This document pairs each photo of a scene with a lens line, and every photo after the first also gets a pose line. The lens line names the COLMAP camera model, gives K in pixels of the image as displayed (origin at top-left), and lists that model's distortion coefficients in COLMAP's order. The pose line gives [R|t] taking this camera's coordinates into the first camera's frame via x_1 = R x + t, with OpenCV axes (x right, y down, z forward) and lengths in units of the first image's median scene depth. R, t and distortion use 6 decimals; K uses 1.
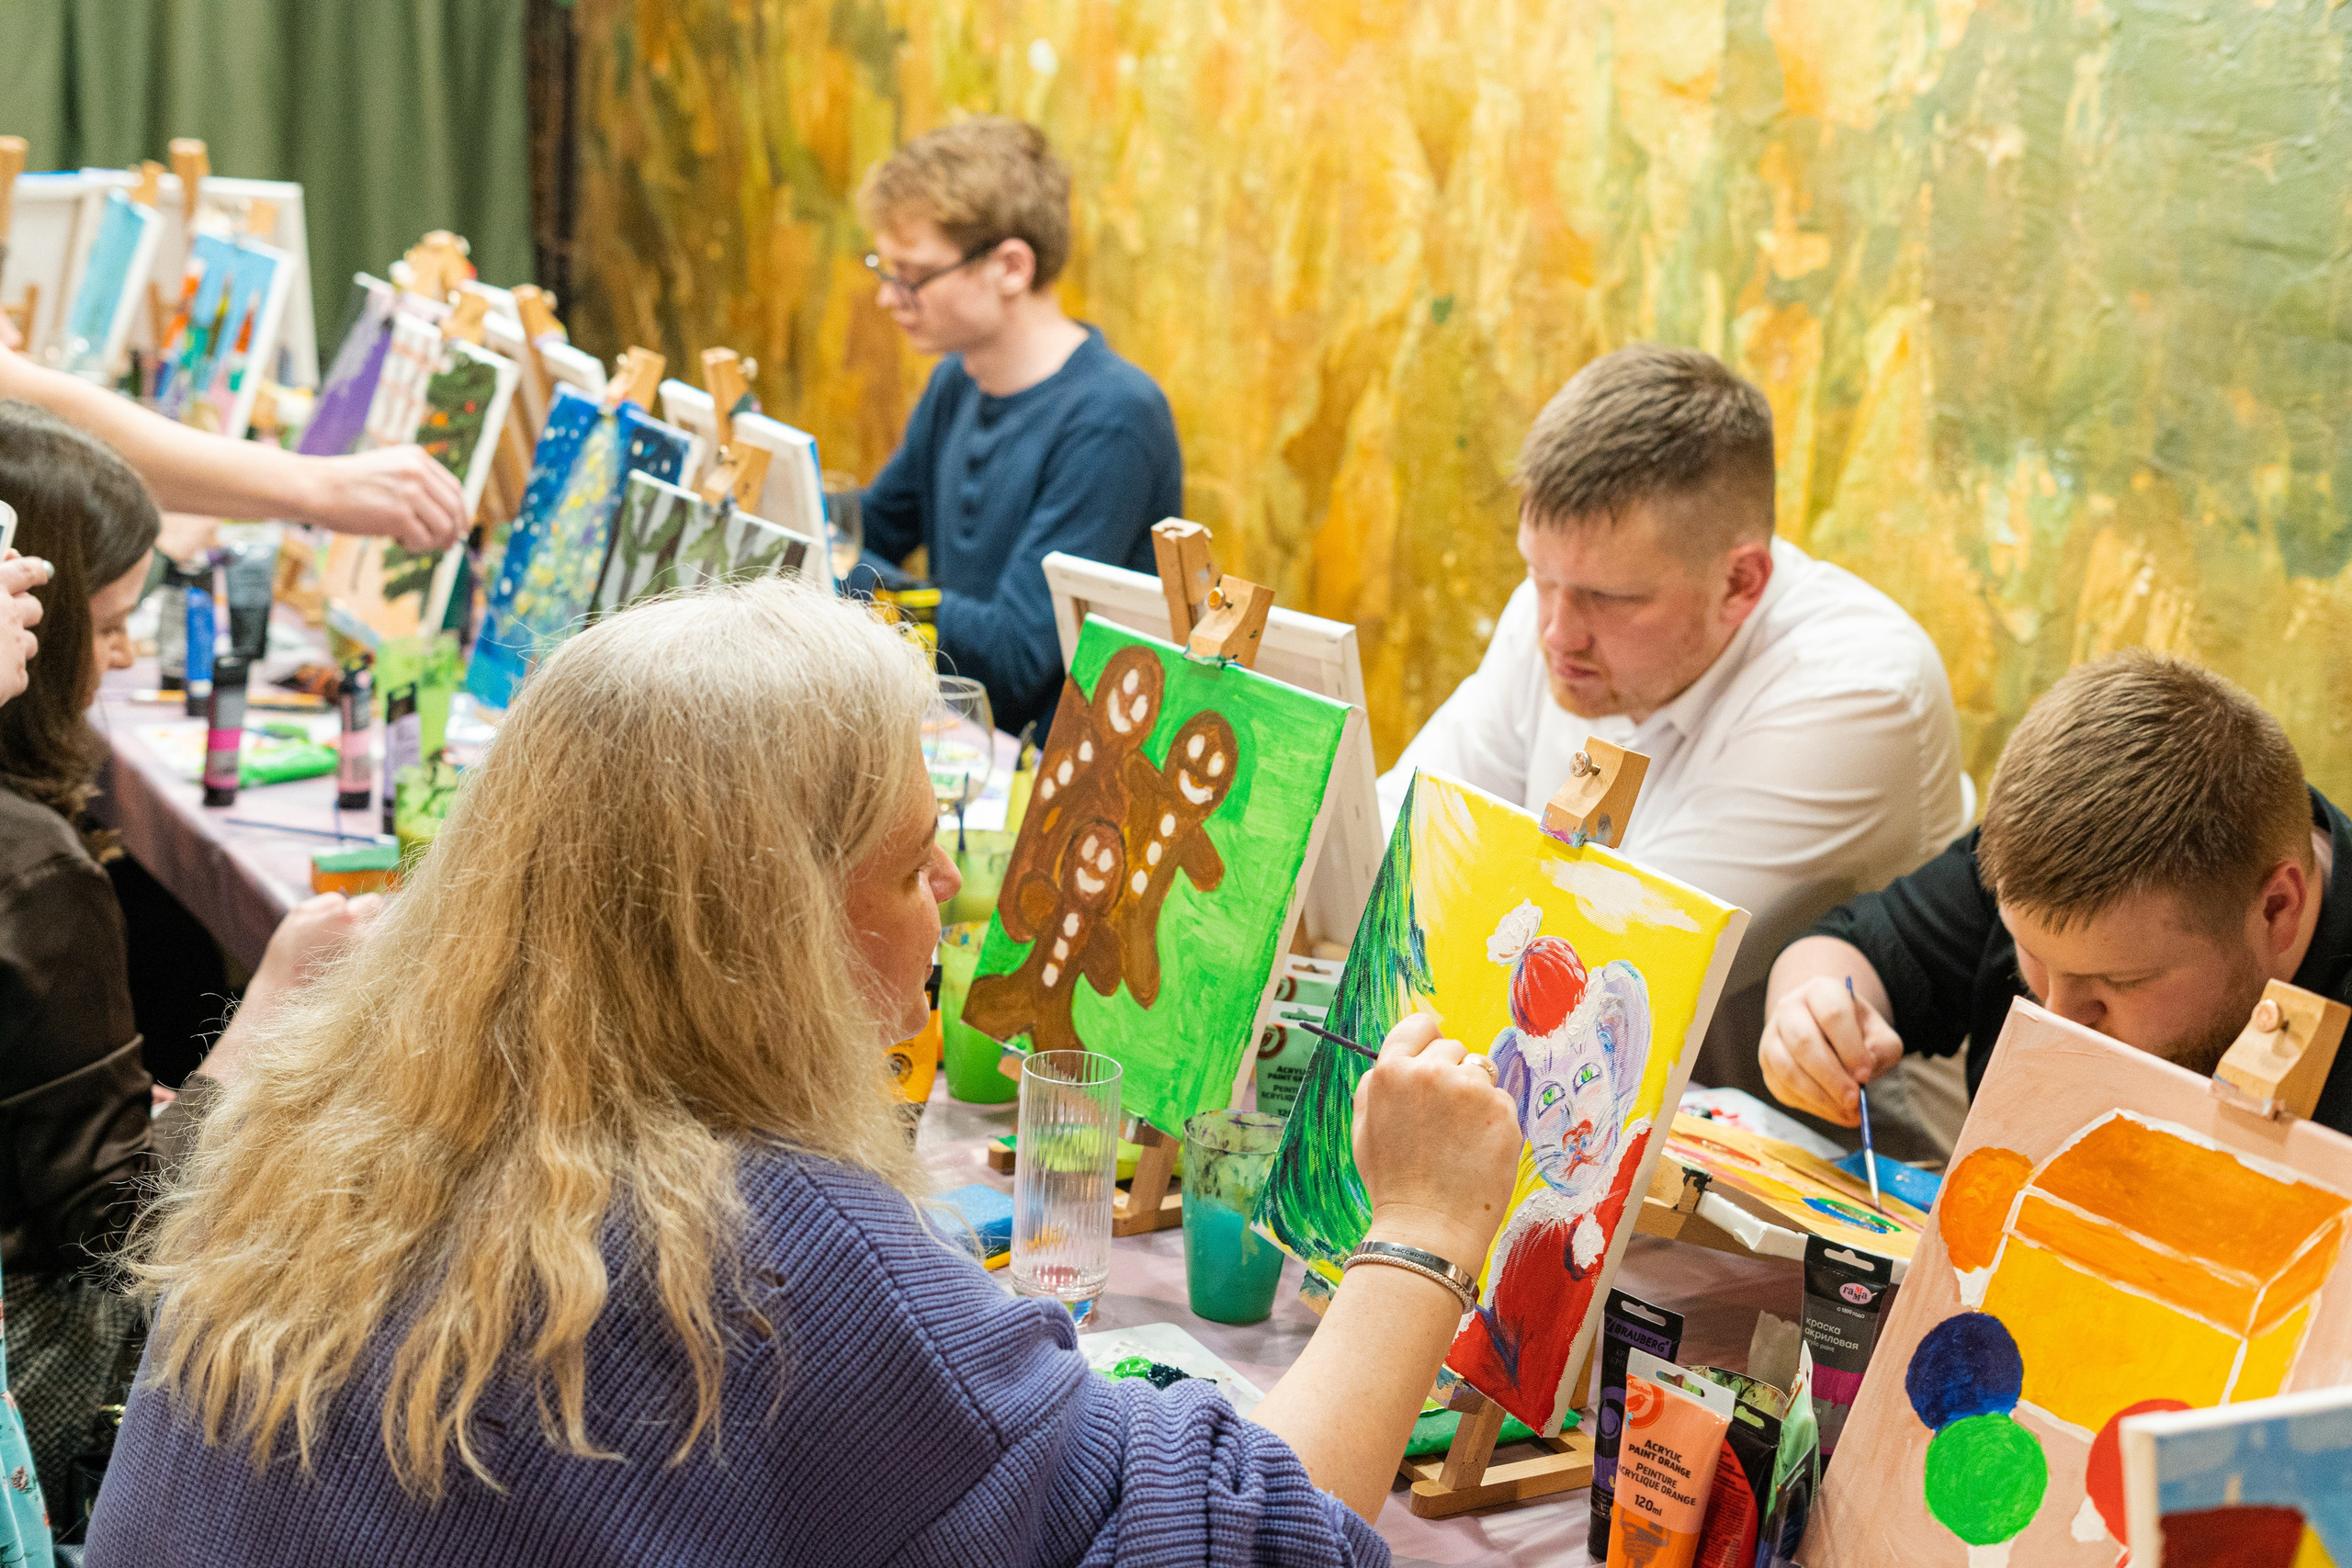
lens RADIAL K [[3455.3, 0, 1195.0], [0, 3455.3, 771.1], [0, 0, 1]] dist [0.001770, 0.000000]
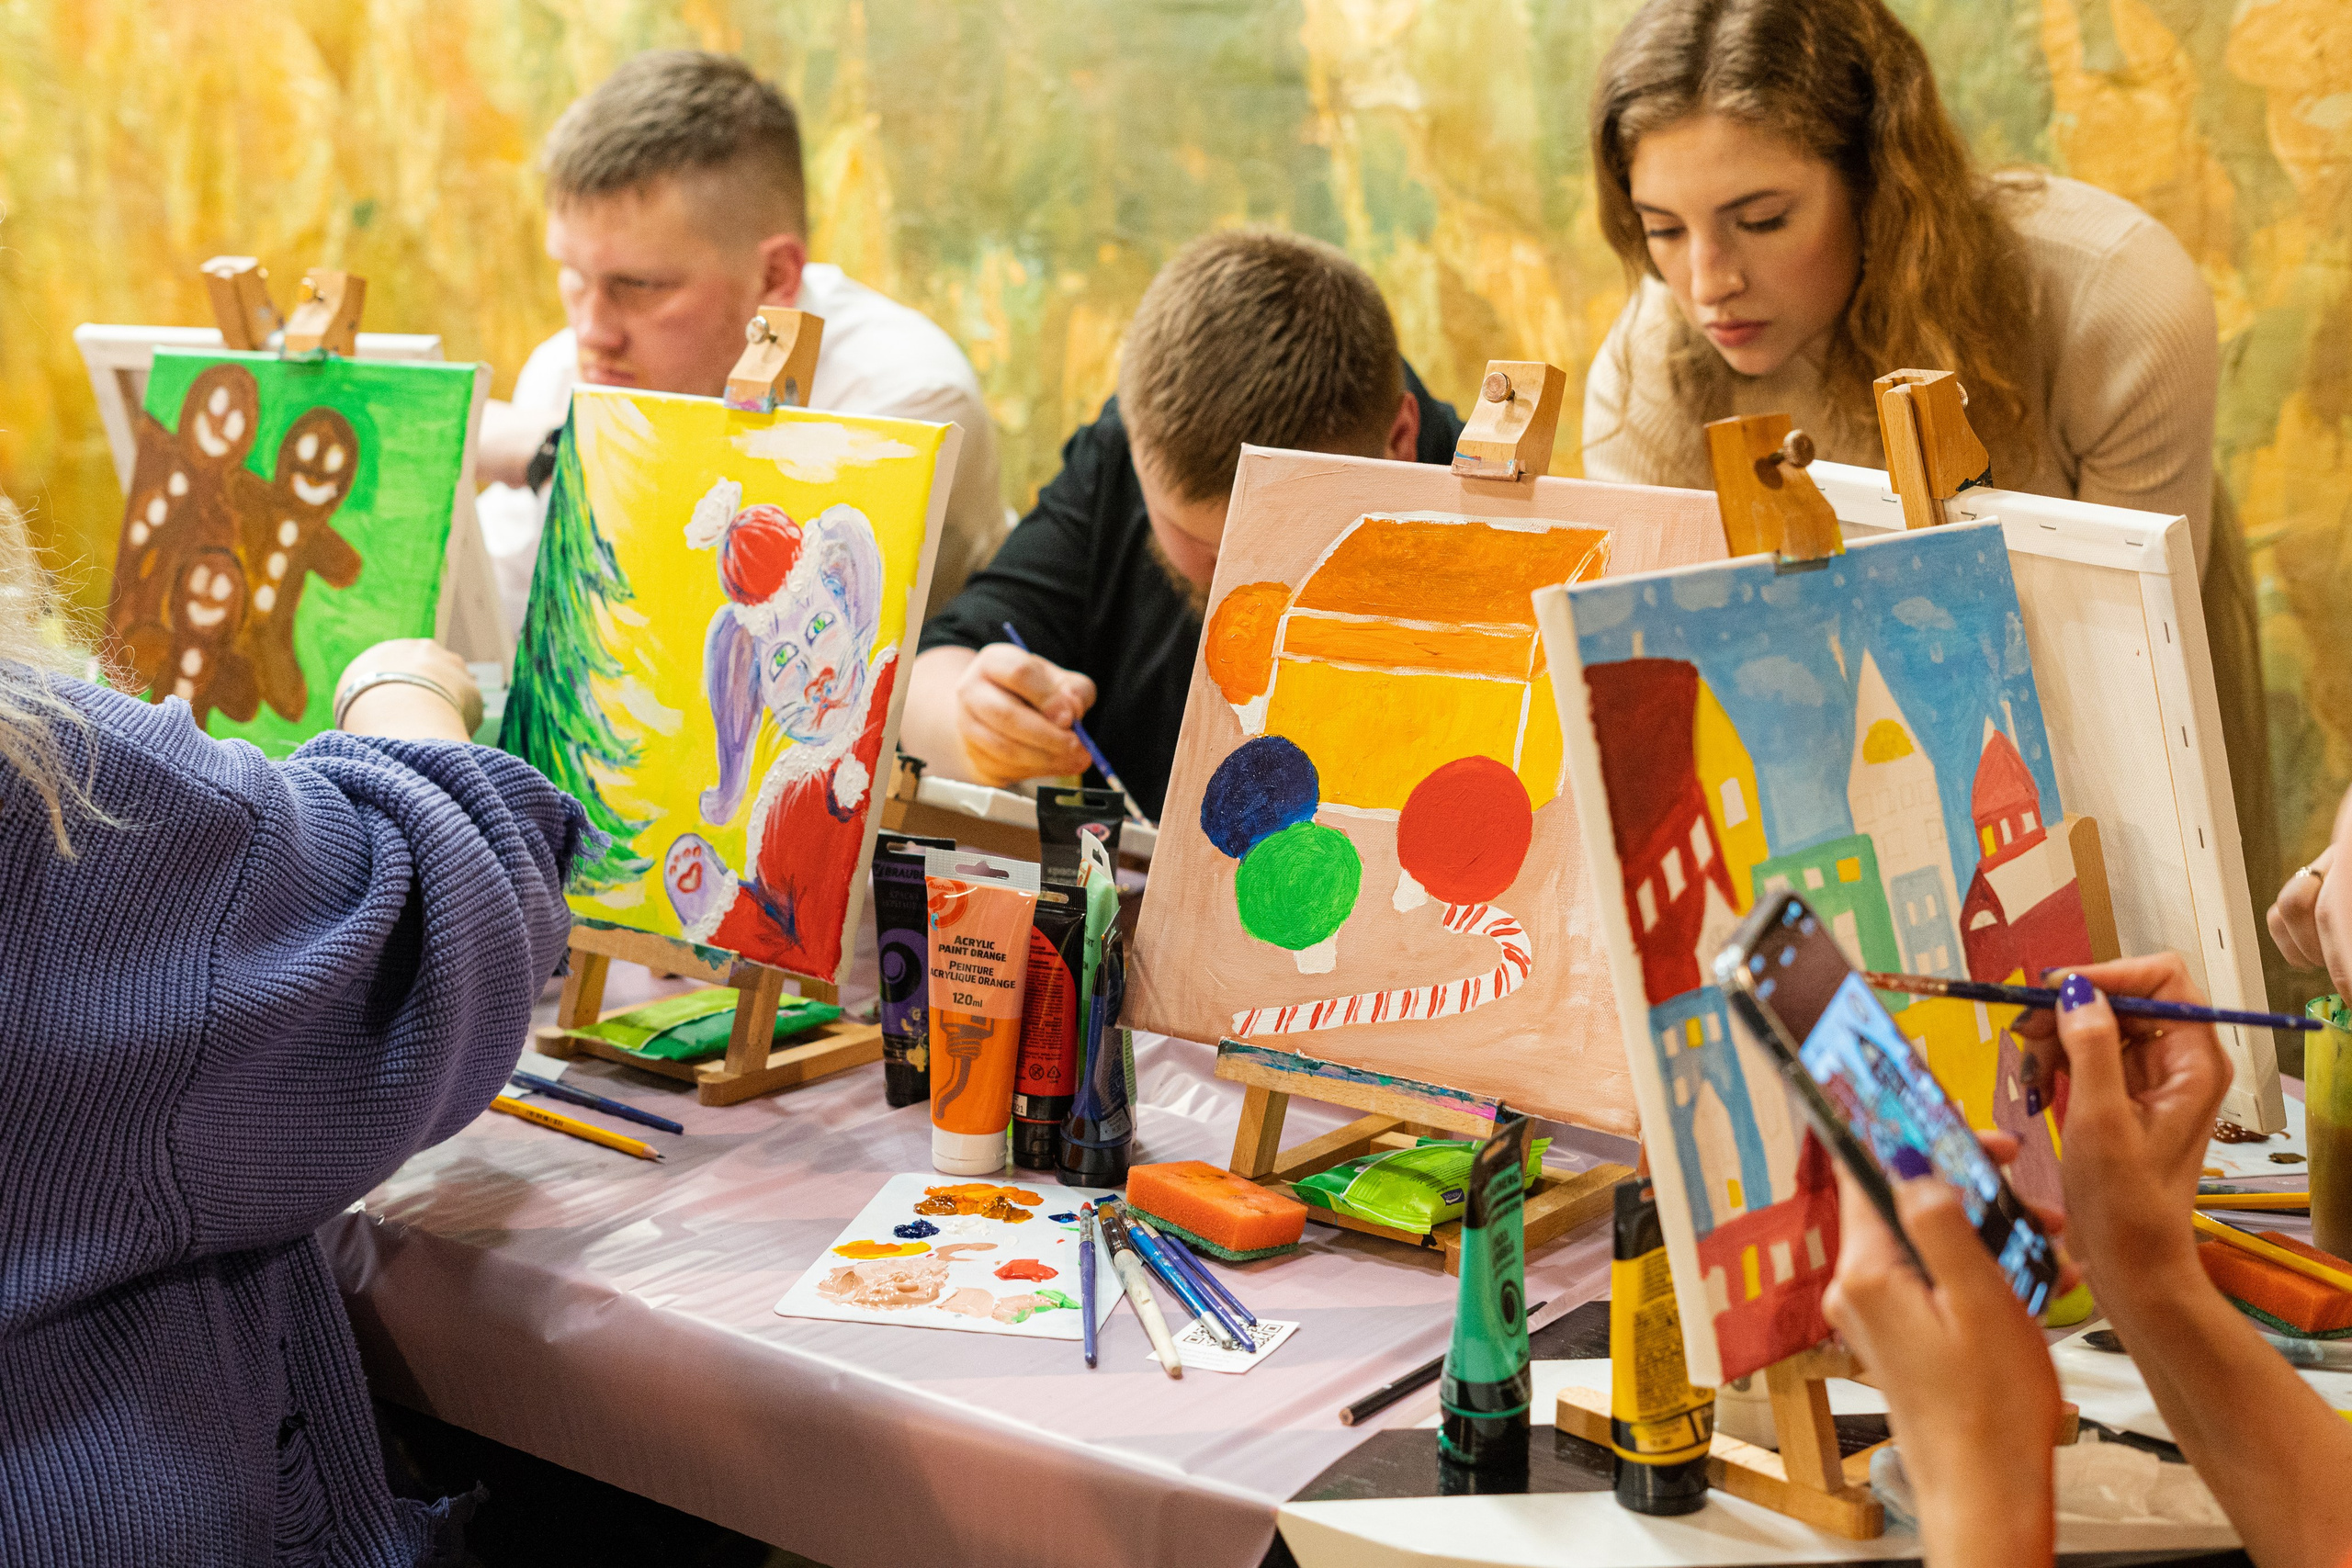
lens RADIAL K [[3455.3, 0, 1175.2], [0, 3455.3, 795.3], [0, 0, 1]] dist [0.001770, 0.000000]
pose [[0.937179, -0.137692, 0.320524, -0.067972], [0.146666, 0.989178, -0.003901, 0.091549], [-0.316518, 0.050666, 0.947232, 0.019229]]
